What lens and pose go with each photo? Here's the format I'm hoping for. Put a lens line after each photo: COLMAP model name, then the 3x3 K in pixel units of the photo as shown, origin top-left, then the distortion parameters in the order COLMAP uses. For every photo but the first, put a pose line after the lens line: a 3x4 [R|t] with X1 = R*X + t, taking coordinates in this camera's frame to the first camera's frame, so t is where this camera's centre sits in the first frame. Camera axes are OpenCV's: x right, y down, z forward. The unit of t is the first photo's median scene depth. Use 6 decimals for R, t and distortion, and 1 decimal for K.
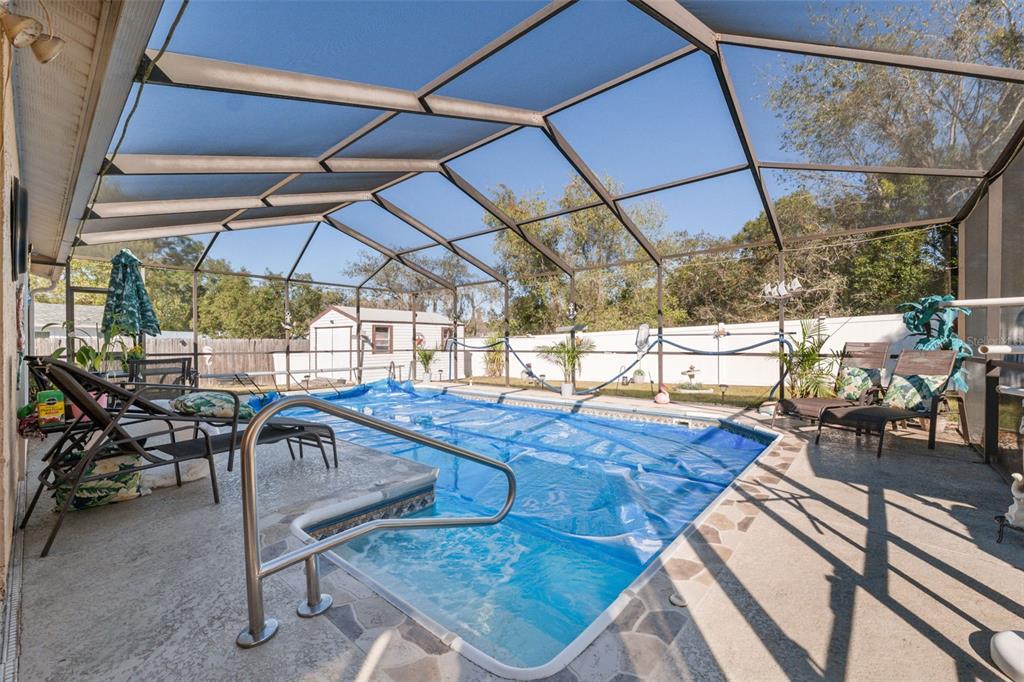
lens RADIAL K [[421.9, 0, 508.6], [0, 421.9, 343.3], [0, 0, 1]] dist [0.001111, 0.000210]
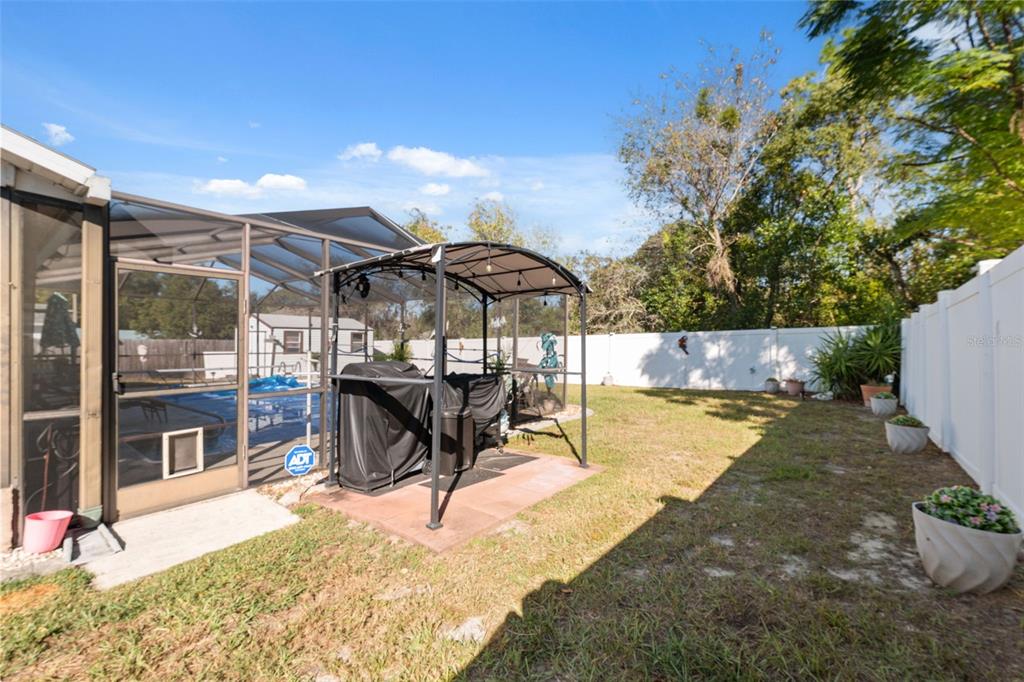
lens RADIAL K [[421.9, 0, 515.7], [0, 421.9, 341.5], [0, 0, 1]] dist [0.001111, 0.000210]
pose [[0.997368, 0.012569, 0.071409, 0.248914], [-0.012897, 0.999908, 0.004129, -0.025315], [-0.071350, -0.005039, 0.997439, -0.250423]]
